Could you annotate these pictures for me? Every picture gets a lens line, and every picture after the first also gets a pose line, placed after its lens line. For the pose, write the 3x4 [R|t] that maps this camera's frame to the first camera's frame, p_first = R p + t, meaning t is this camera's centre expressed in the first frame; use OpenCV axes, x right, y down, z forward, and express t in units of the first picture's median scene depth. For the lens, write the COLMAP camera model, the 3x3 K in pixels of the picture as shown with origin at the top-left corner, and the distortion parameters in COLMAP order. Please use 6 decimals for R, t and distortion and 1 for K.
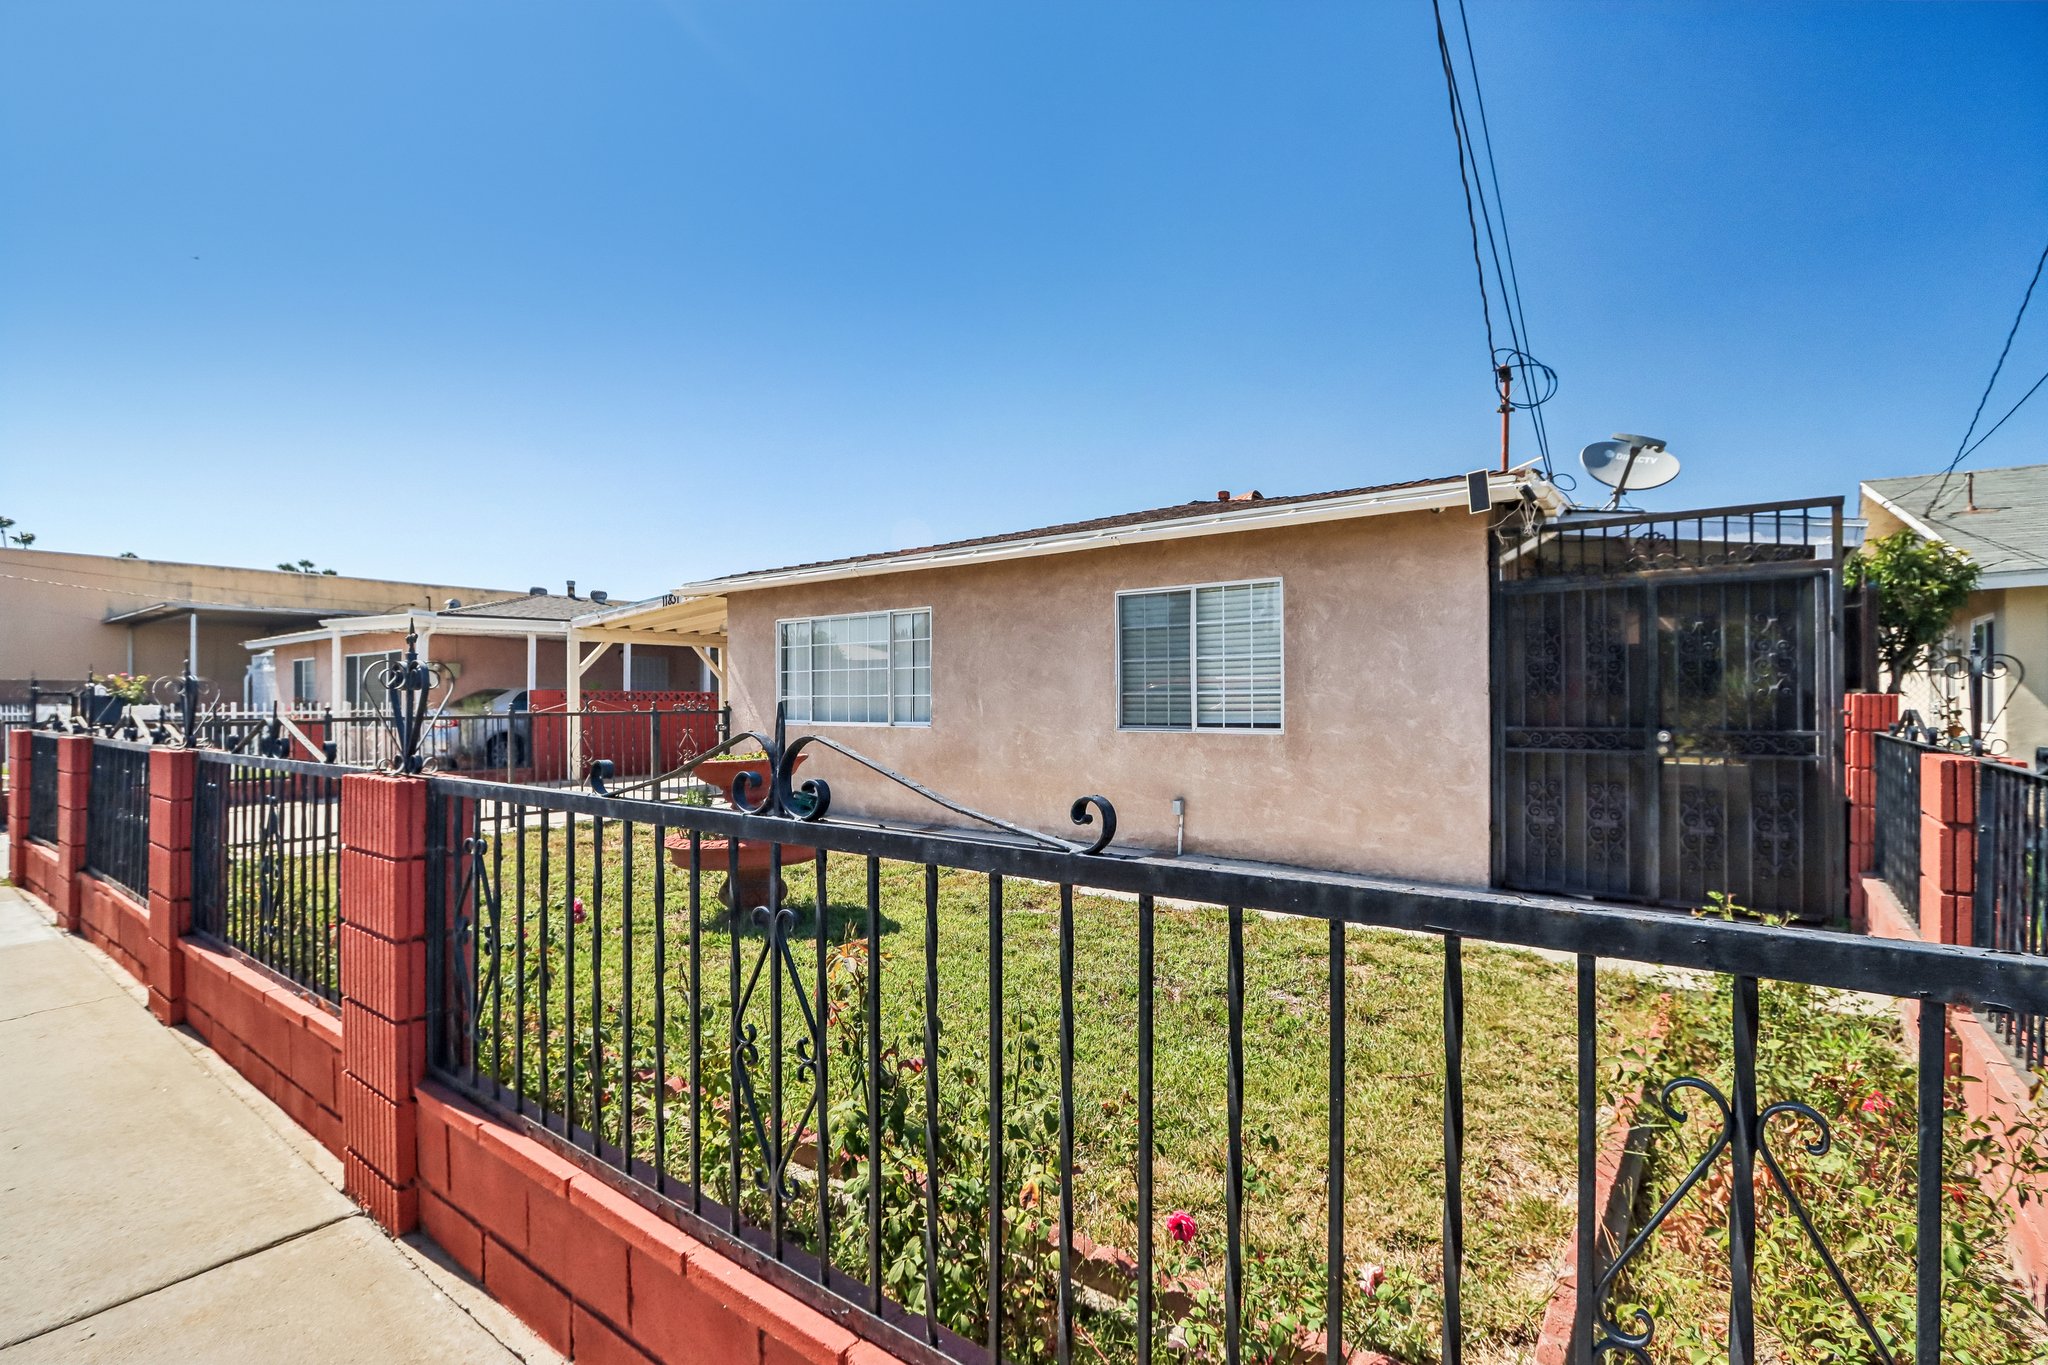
lens RADIAL K [[986.7, 0, 1024.0], [0, 986.7, 682.5], [0, 0, 1]] dist [-0.008080, 0.000487]
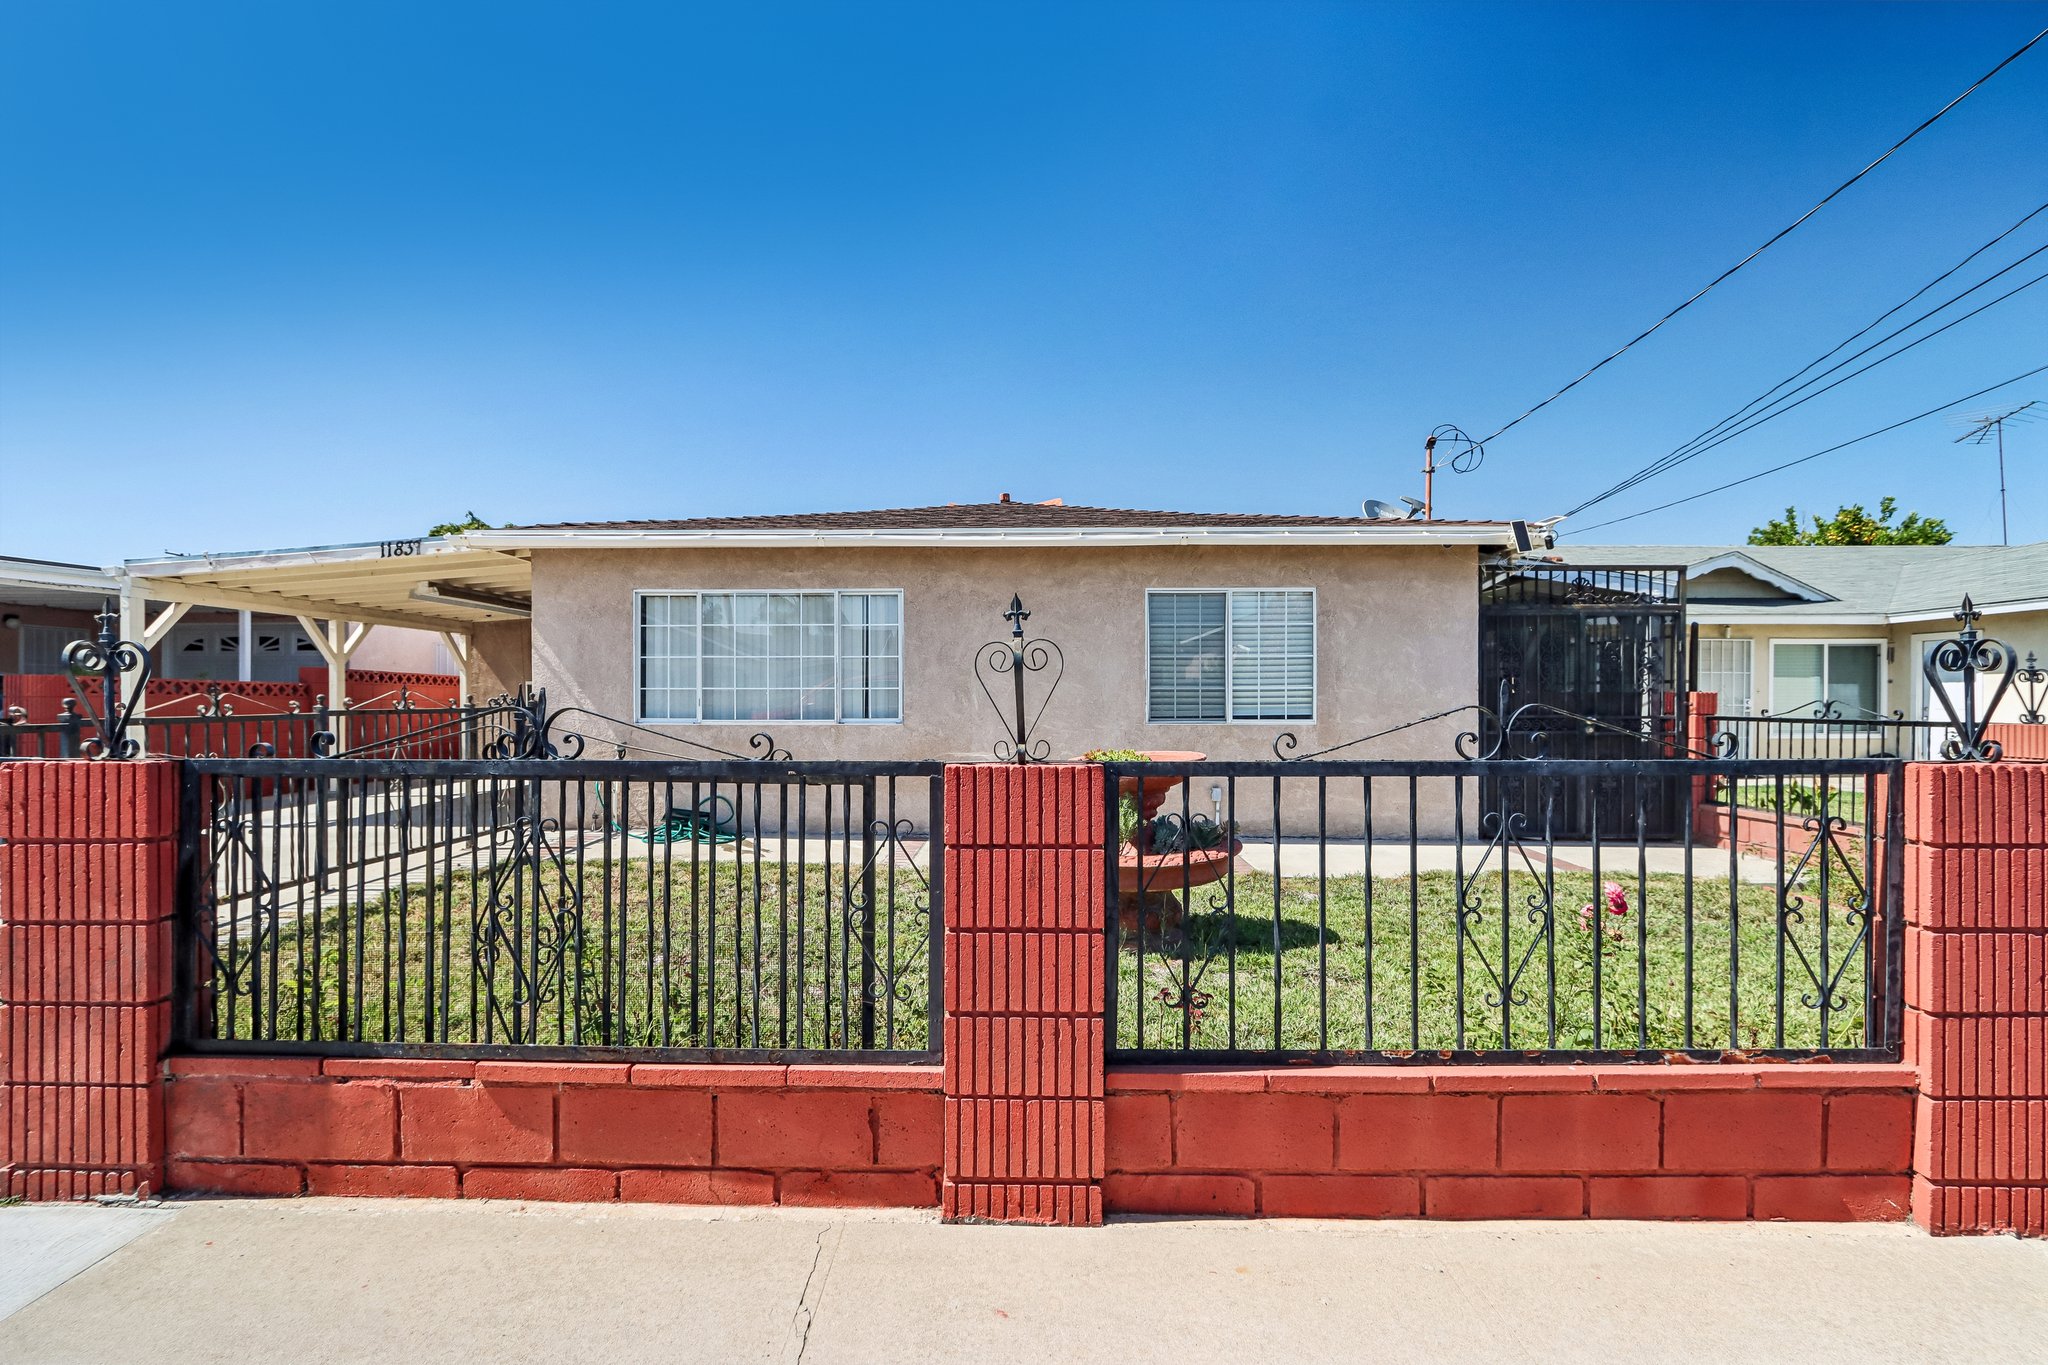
lens RADIAL K [[992.5, 0, 1020.7], [0, 992.5, 714.7], [0, 0, 1]] dist [-0.001983, 0.000314]
pose [[0.793455, 0.009060, 0.608562, -0.699944], [-0.013066, 0.999912, 0.002150, 0.042312], [-0.608489, -0.009658, 0.793504, 0.283985]]
